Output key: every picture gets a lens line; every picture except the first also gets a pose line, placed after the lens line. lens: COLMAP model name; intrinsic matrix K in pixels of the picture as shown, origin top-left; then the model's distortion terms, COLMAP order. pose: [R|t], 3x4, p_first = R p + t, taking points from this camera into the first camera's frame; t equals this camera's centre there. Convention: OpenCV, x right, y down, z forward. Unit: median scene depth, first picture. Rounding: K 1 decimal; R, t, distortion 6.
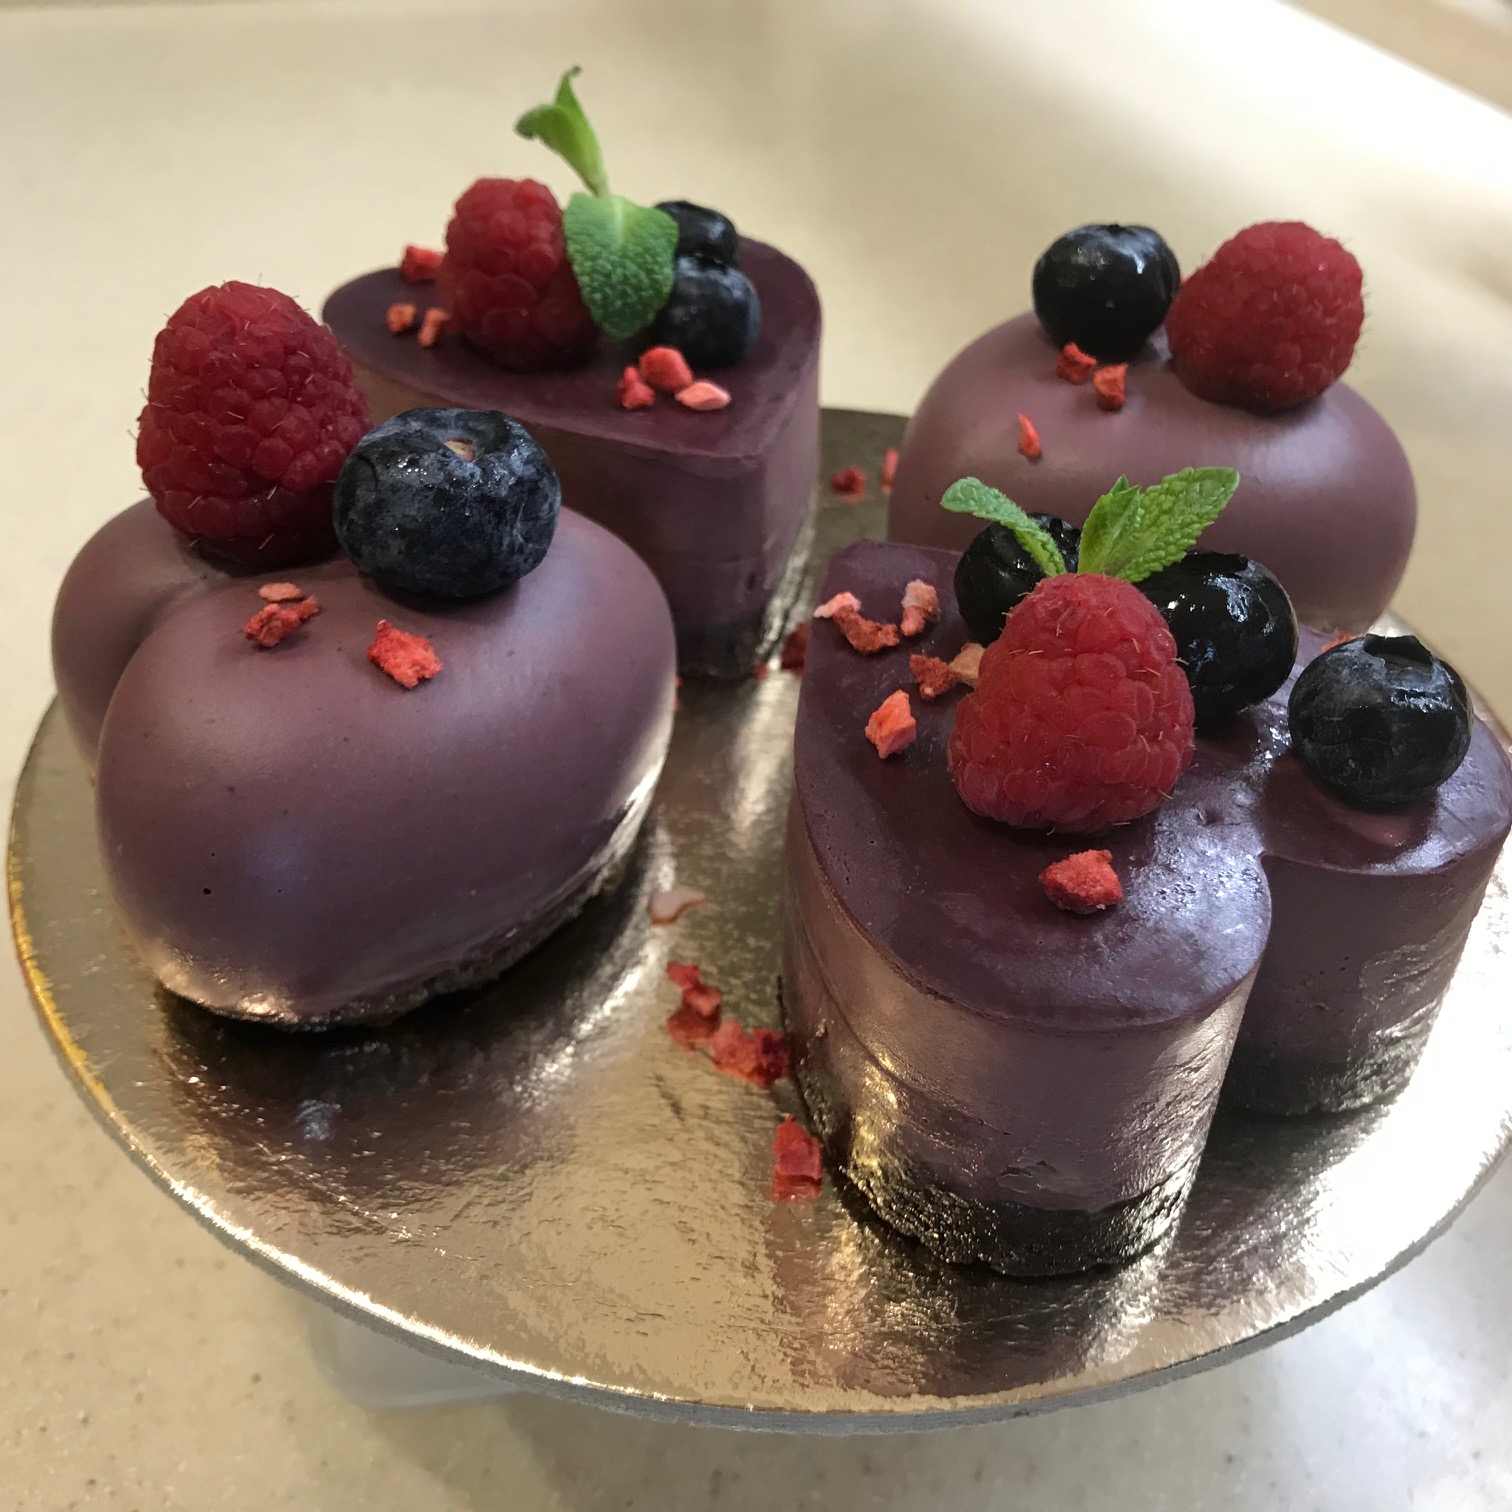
lens RADIAL K [[1737.9, 0, 706.8], [0, 1737.9, 681.6], [0, 0, 1]] dist [0.120554, -0.426767]
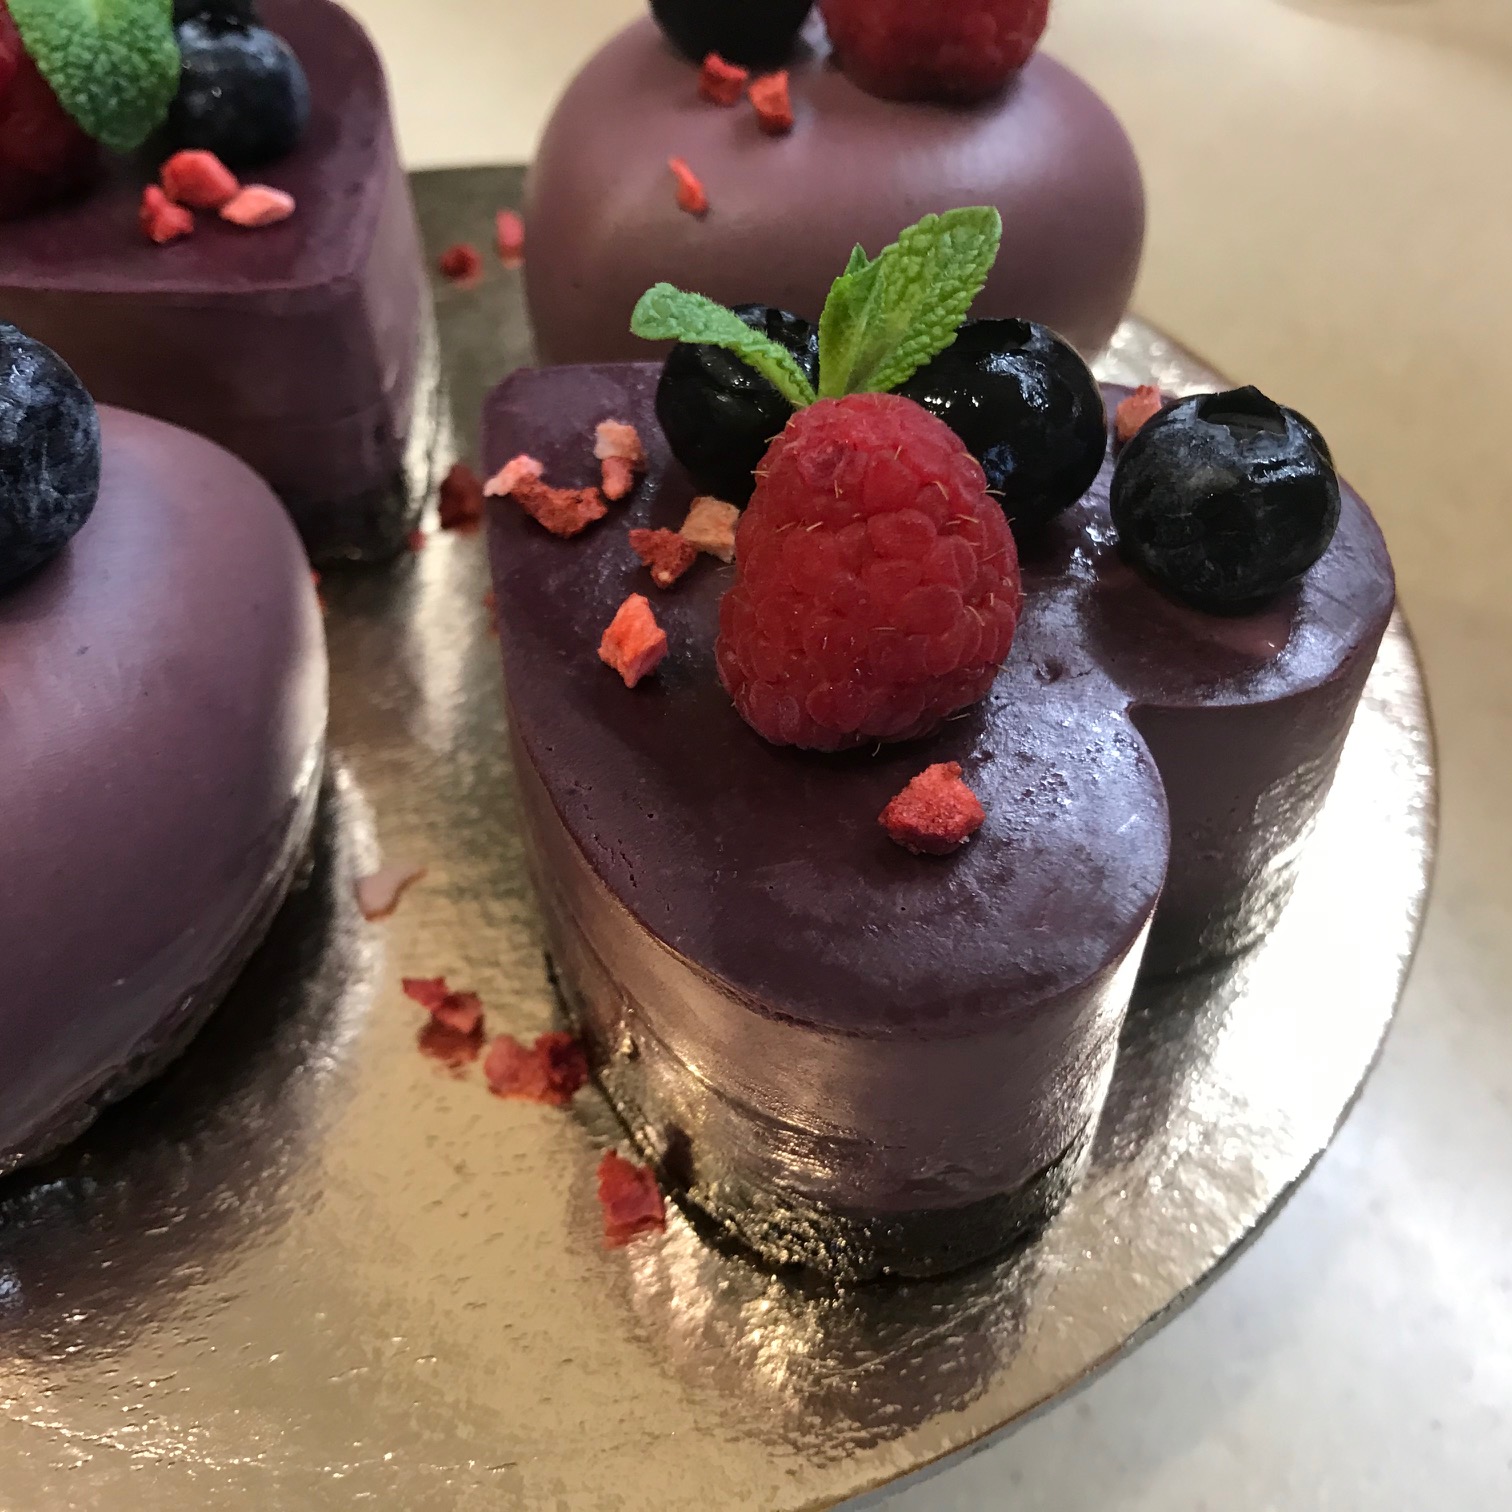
lens RADIAL K [[1737.9, 0, 706.8], [0, 1737.9, 681.6], [0, 0, 1]] dist [0.120554, -0.426767]
pose [[0.954820, -0.236419, 0.180071, -0.002139], [0.203164, 0.961491, 0.185091, -0.088696], [-0.216896, -0.140145, 0.966083, 0.262506]]
